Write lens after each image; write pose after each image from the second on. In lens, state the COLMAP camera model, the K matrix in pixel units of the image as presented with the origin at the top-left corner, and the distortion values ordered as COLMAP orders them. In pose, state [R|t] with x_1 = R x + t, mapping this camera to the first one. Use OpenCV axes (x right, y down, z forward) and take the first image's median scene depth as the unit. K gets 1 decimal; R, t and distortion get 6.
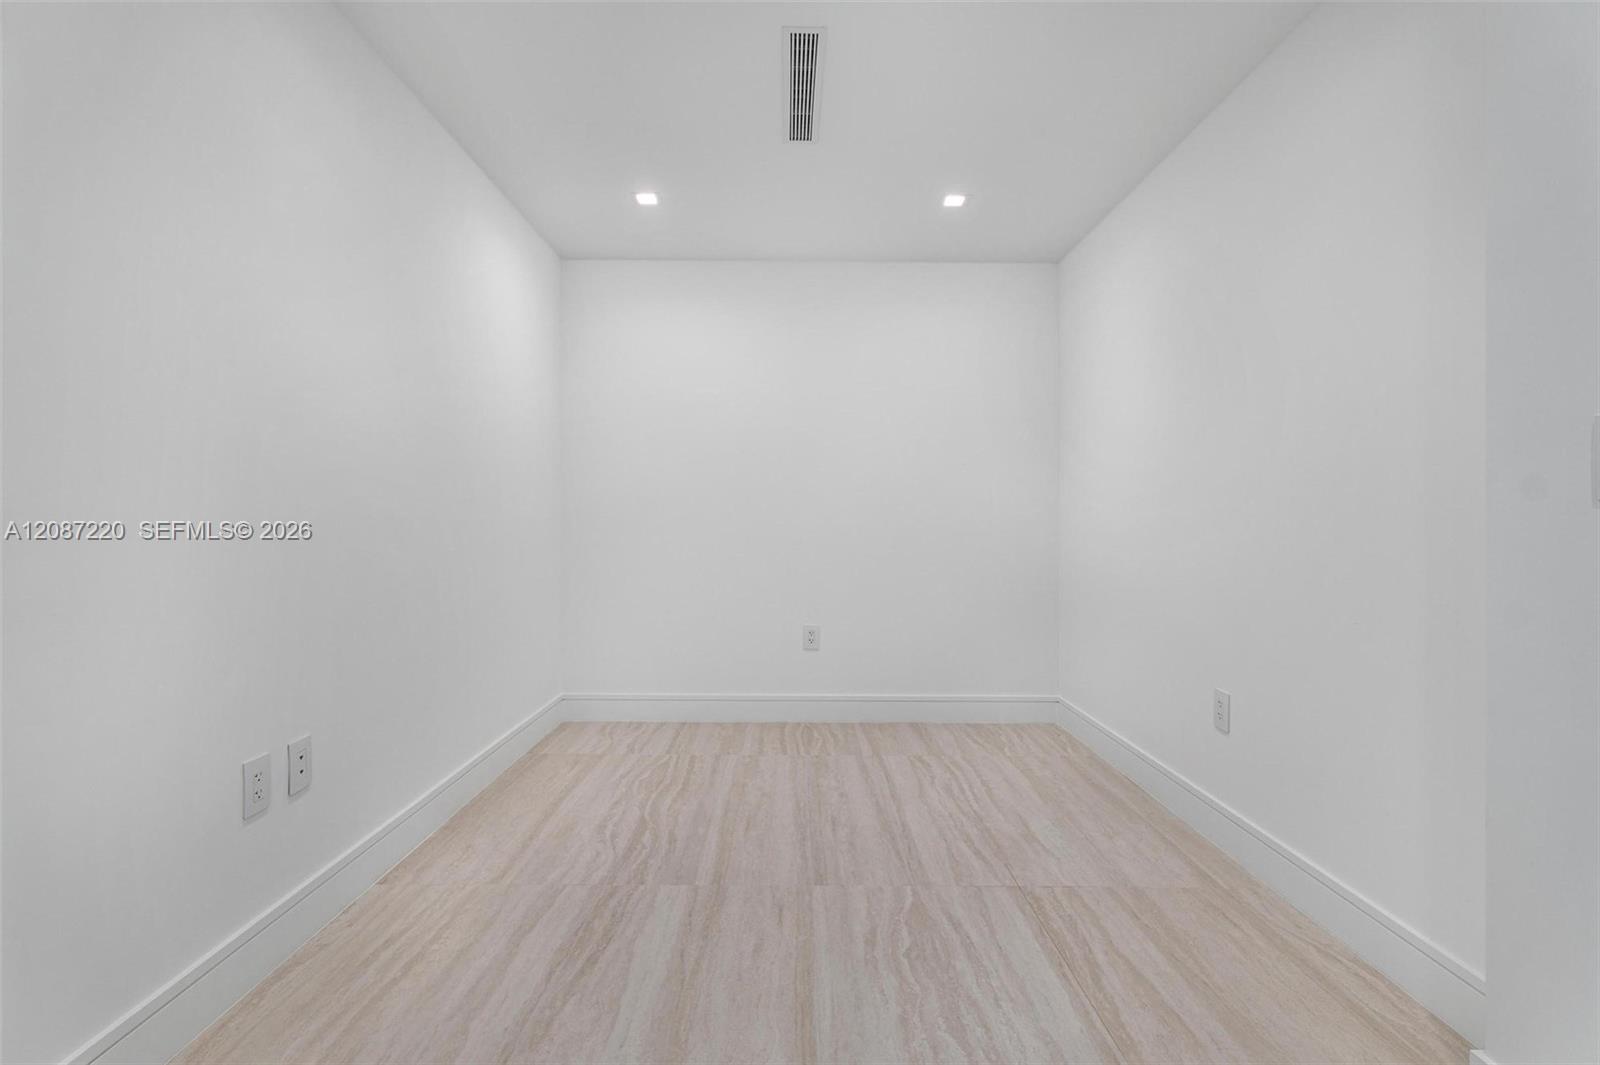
lens RADIAL K [[744.0, 0, 796.7], [0, 744.0, 533.1], [0, 0, 1]] dist [0.001124, -0.000449]
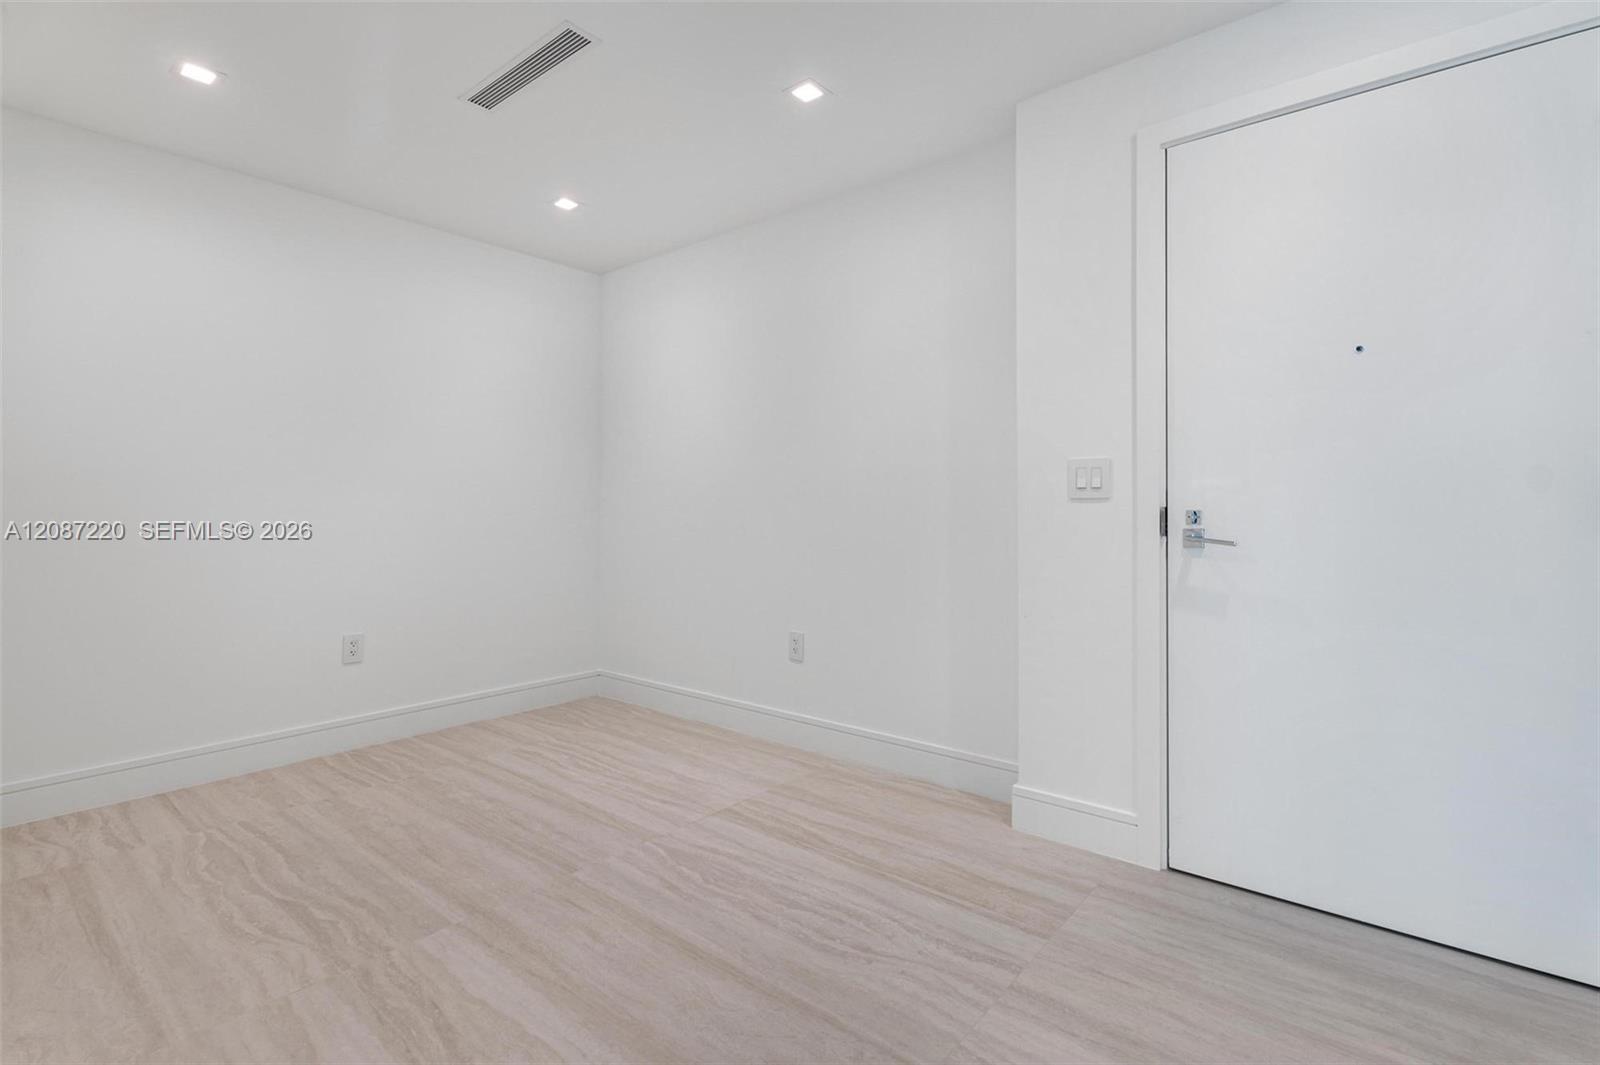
lens RADIAL K [[744.0, 0, 822.4], [0, 744.0, 506.2], [0, 0, 1]] dist [0.001124, -0.000449]
pose [[0.635511, -0.001369, 0.772091, -0.471415], [0.017427, 0.999769, -0.012572, -0.001436], [-0.771896, 0.021445, 0.635388, 0.083338]]
